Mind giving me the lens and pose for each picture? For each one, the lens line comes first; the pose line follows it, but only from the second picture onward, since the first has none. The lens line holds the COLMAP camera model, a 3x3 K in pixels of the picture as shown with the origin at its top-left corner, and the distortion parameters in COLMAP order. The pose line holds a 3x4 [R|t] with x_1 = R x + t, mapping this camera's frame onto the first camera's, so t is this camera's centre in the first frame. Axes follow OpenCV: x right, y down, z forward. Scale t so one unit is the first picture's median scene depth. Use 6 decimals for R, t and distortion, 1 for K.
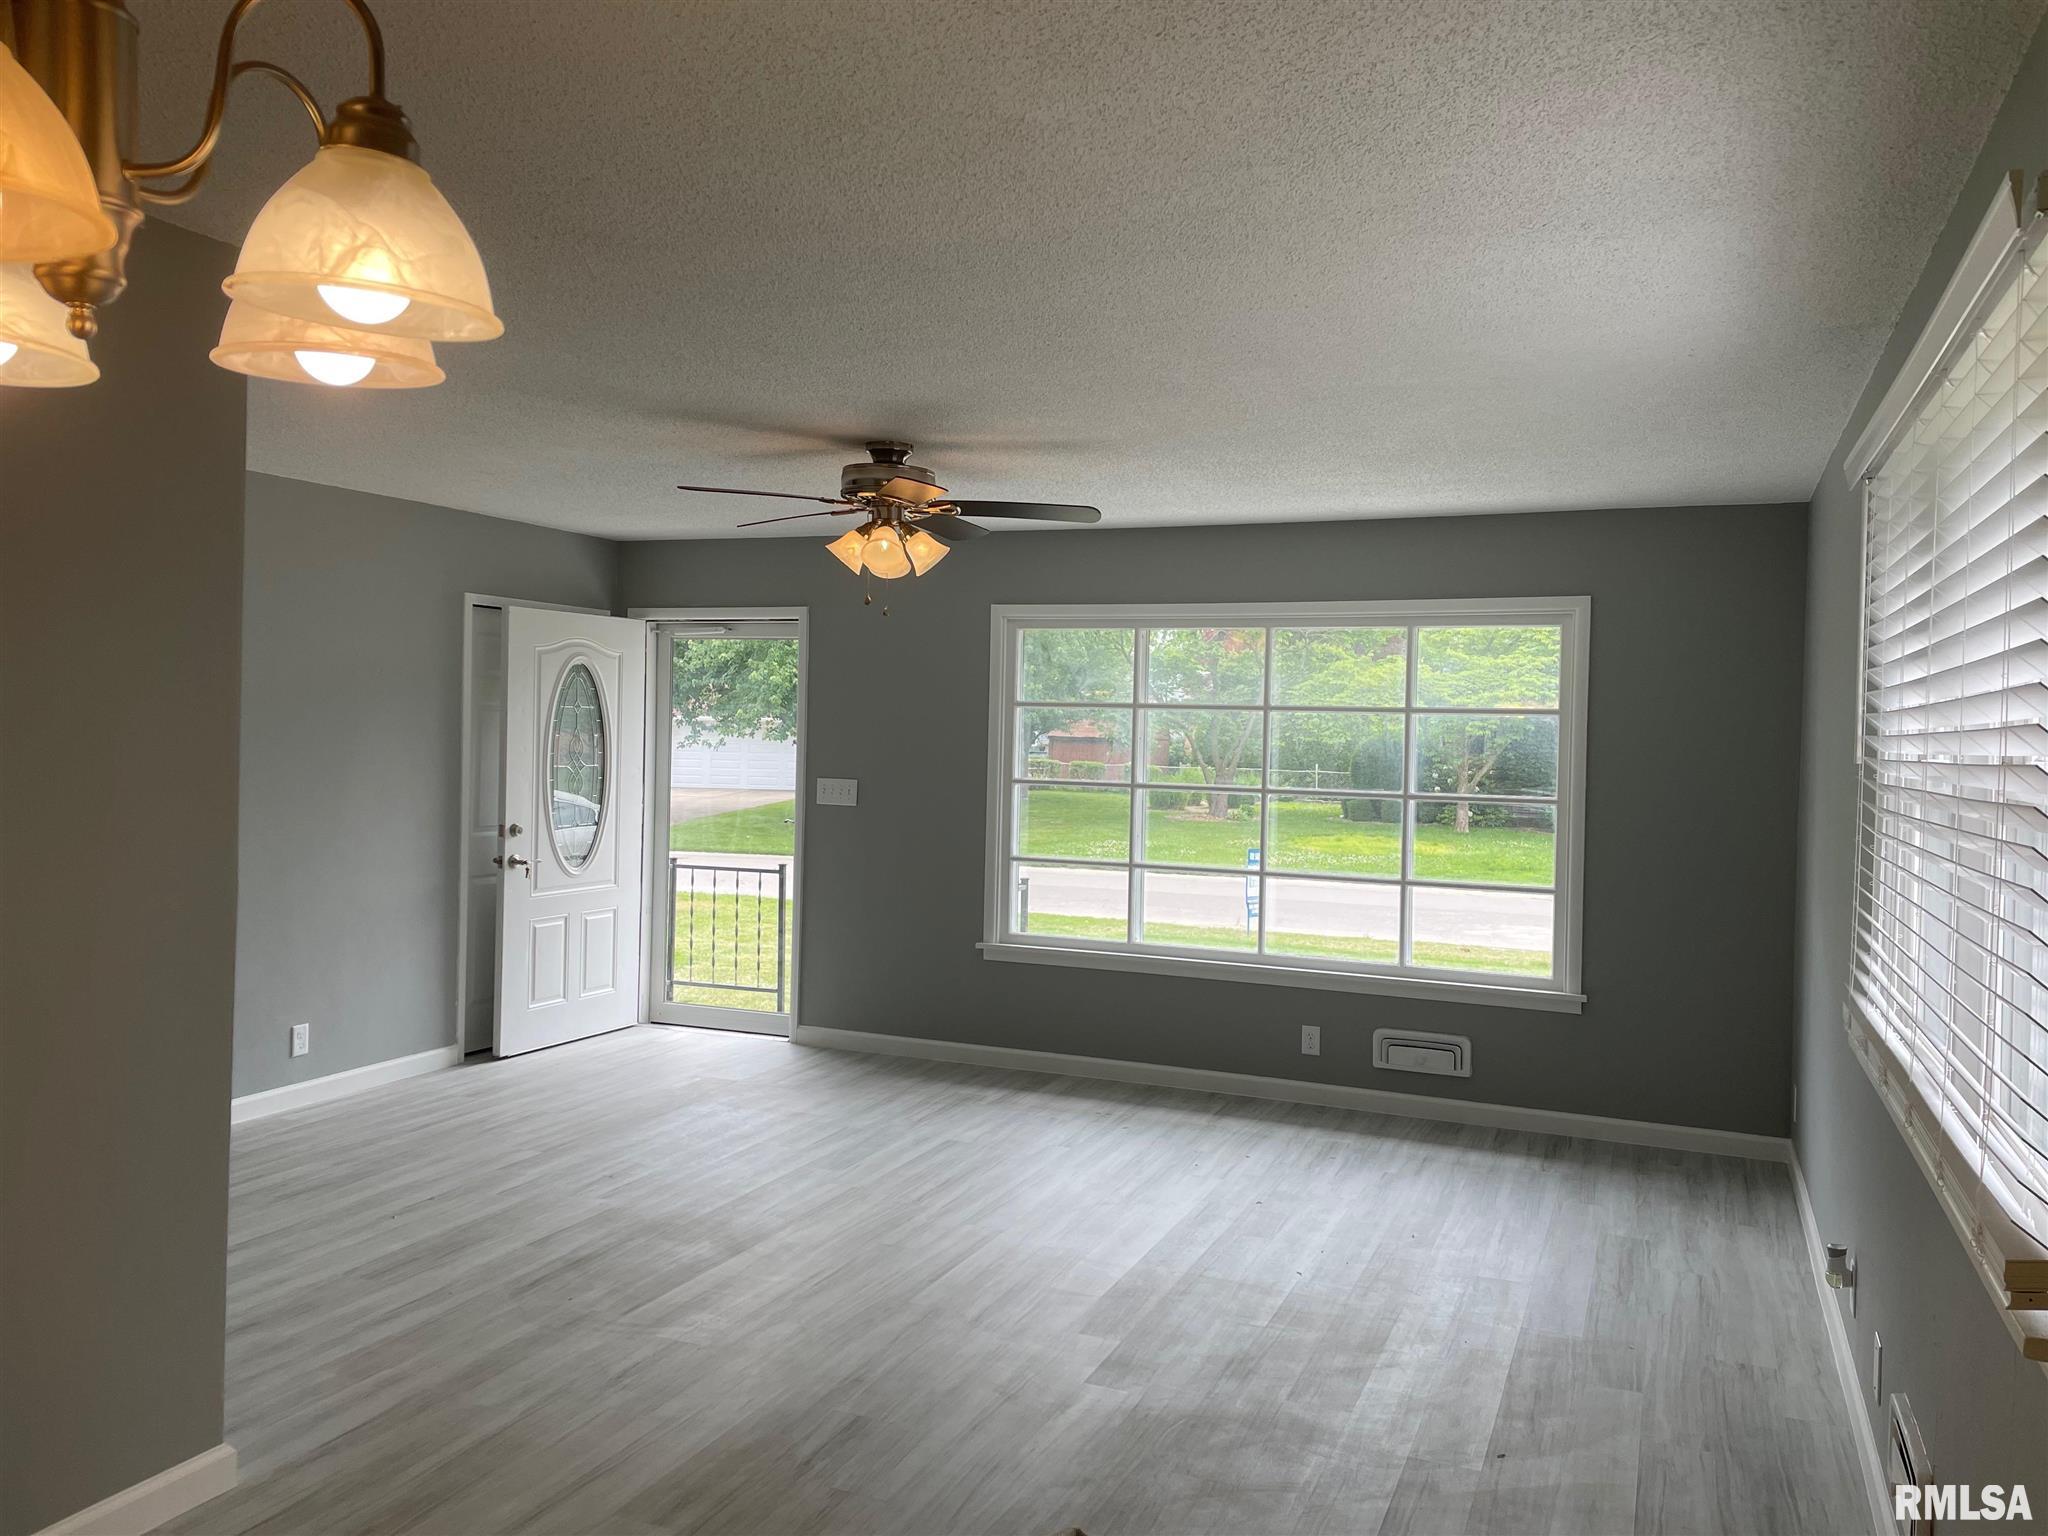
lens RADIAL K [[1534.8, 0, 1027.7], [0, 1534.8, 753.1], [0, 0, 1]] dist [0.095057, -0.122831]
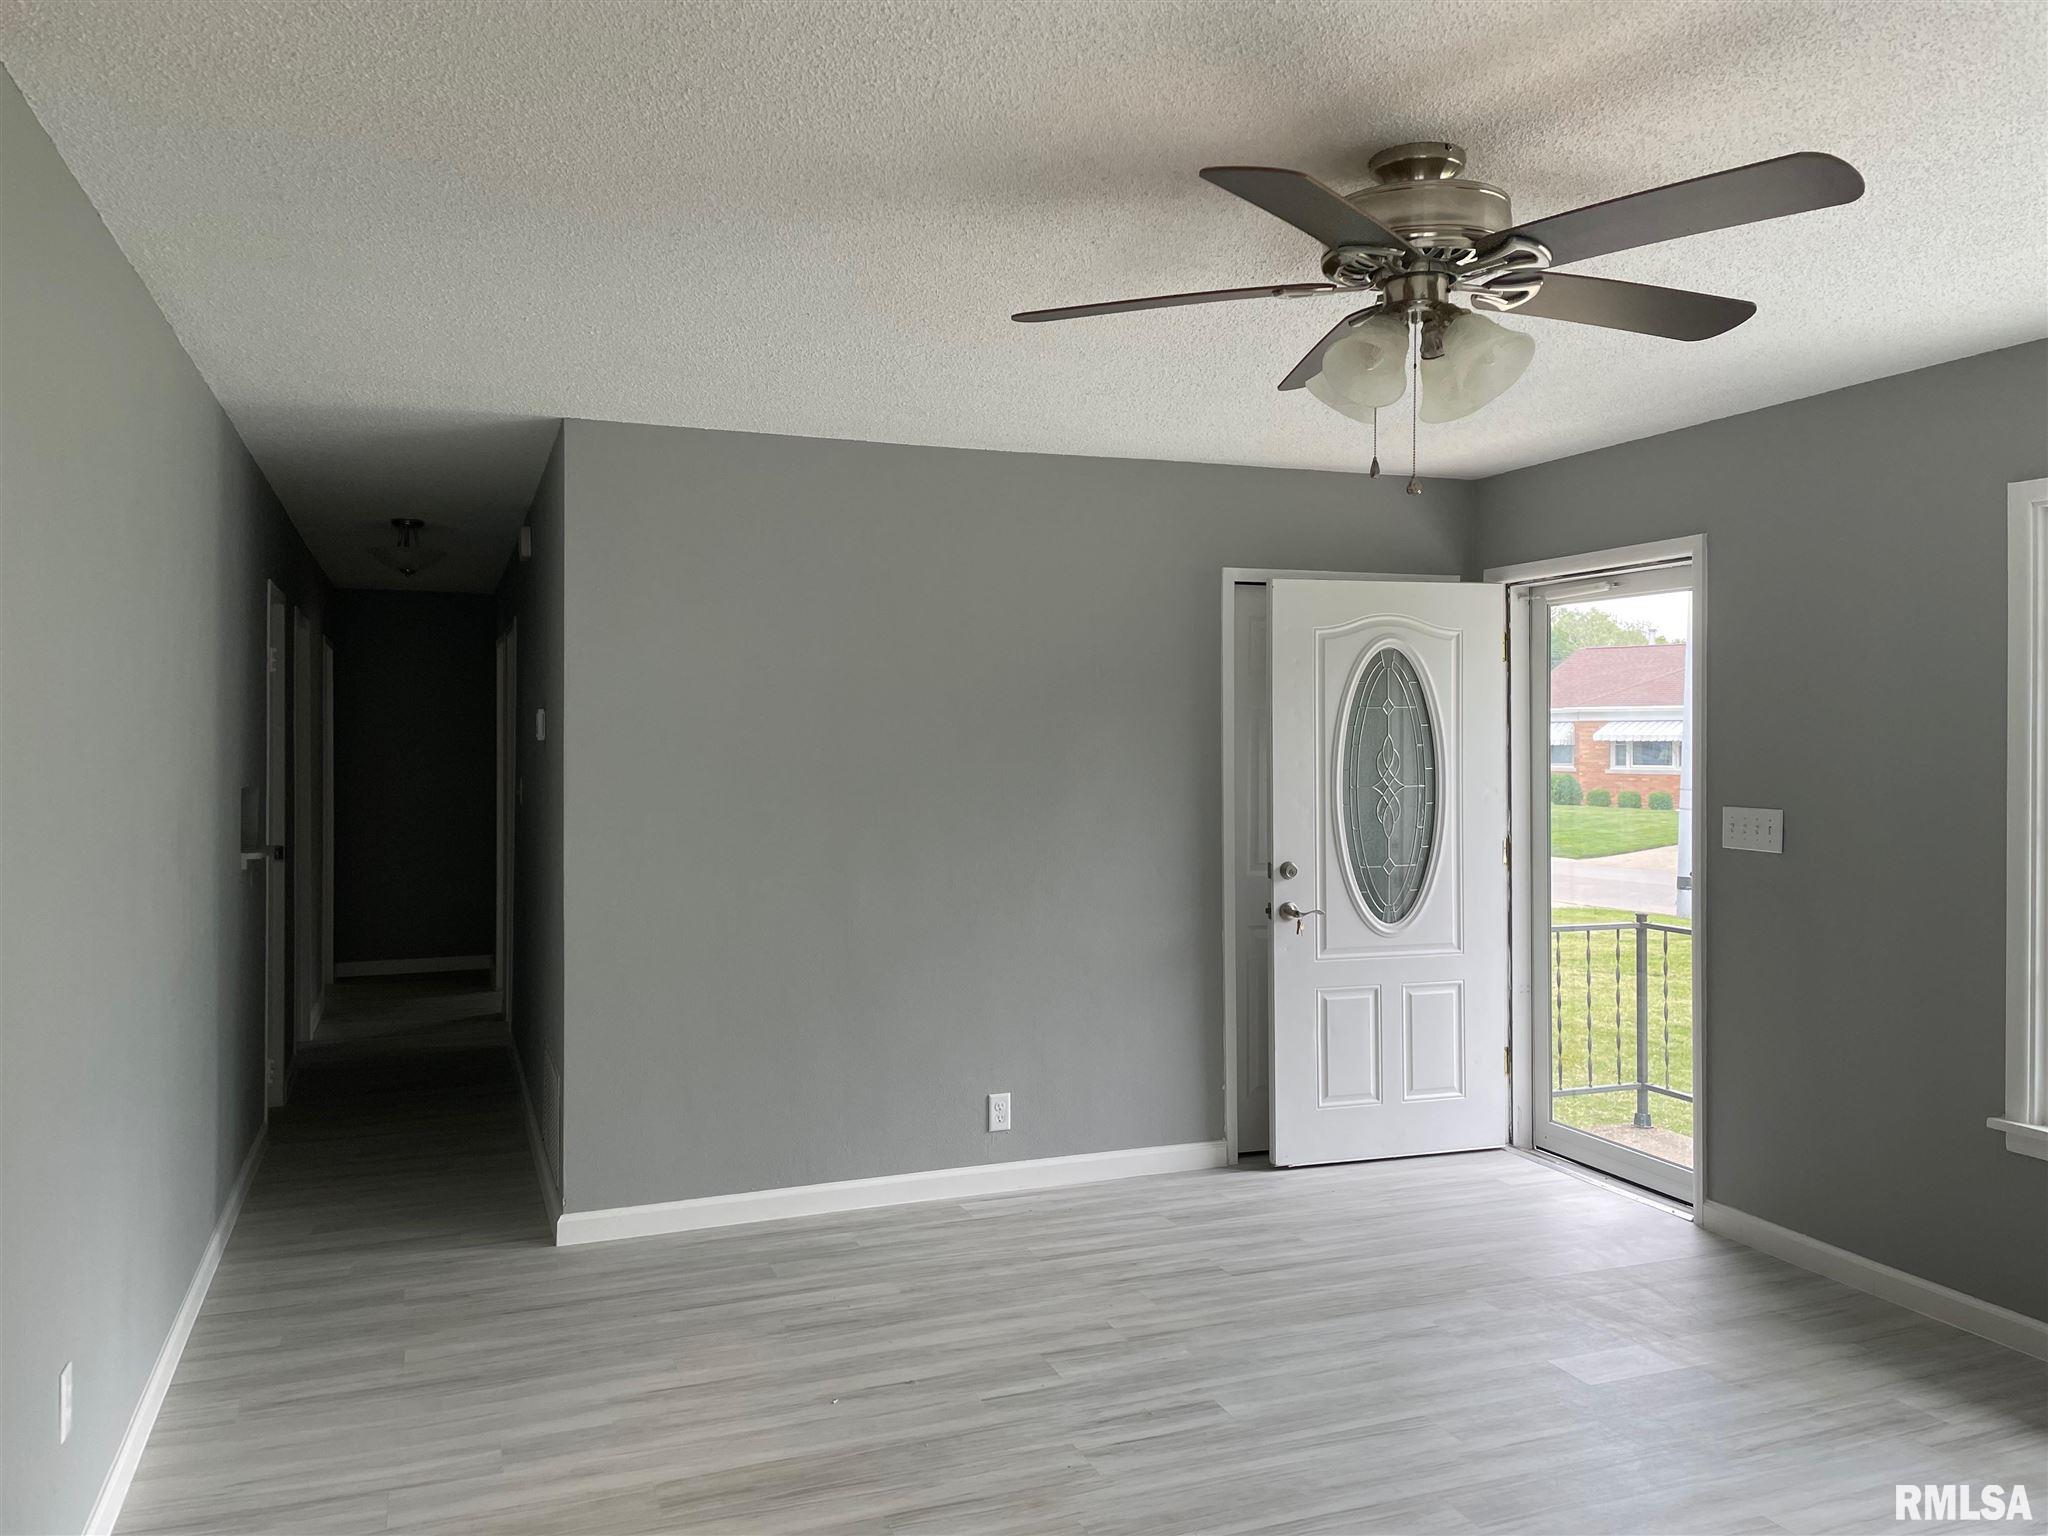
lens RADIAL K [[1534.8, 0, 1027.7], [0, 1534.8, 753.1], [0, 0, 1]] dist [0.095057, -0.122831]
pose [[0.692803, -0.015790, -0.720954, 0.135911], [0.005976, 0.999852, -0.016155, 0.003371], [0.721102, 0.006883, 0.692795, 0.398619]]
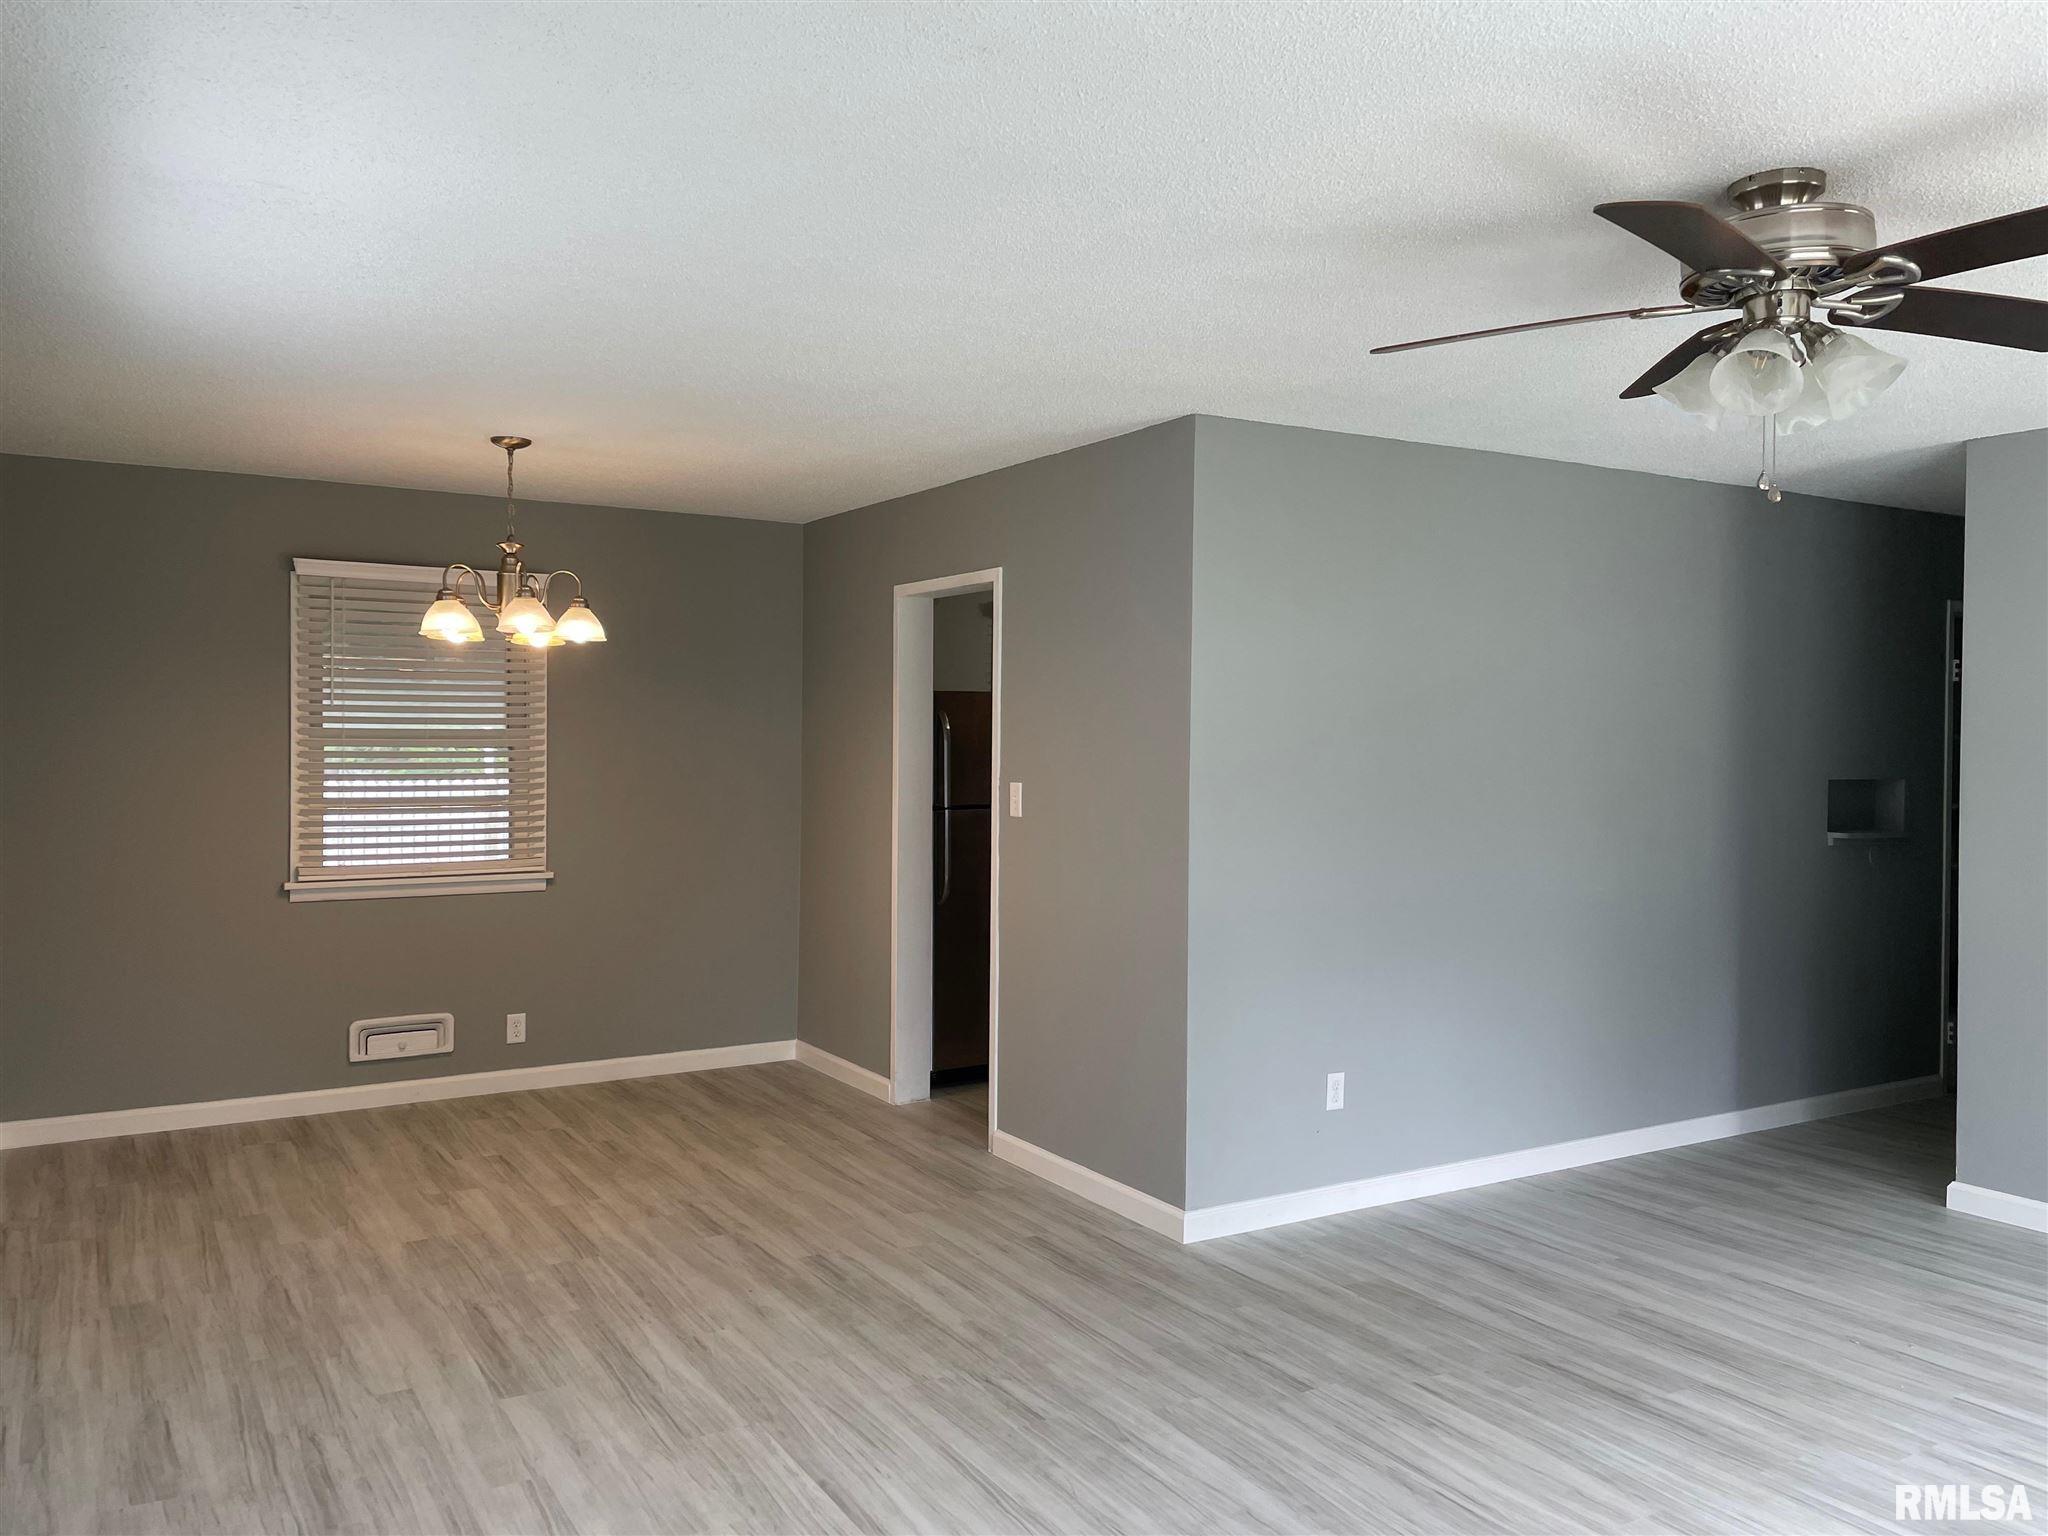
lens RADIAL K [[1534.8, 0, 1027.7], [0, 1534.8, 753.1], [0, 0, 1]] dist [0.095057, -0.122831]
pose [[-0.591973, -0.019187, -0.805730, 0.356385], [-0.030215, 0.999542, -0.001602, 0.006328], [0.805391, 0.023397, -0.592281, 0.807530]]
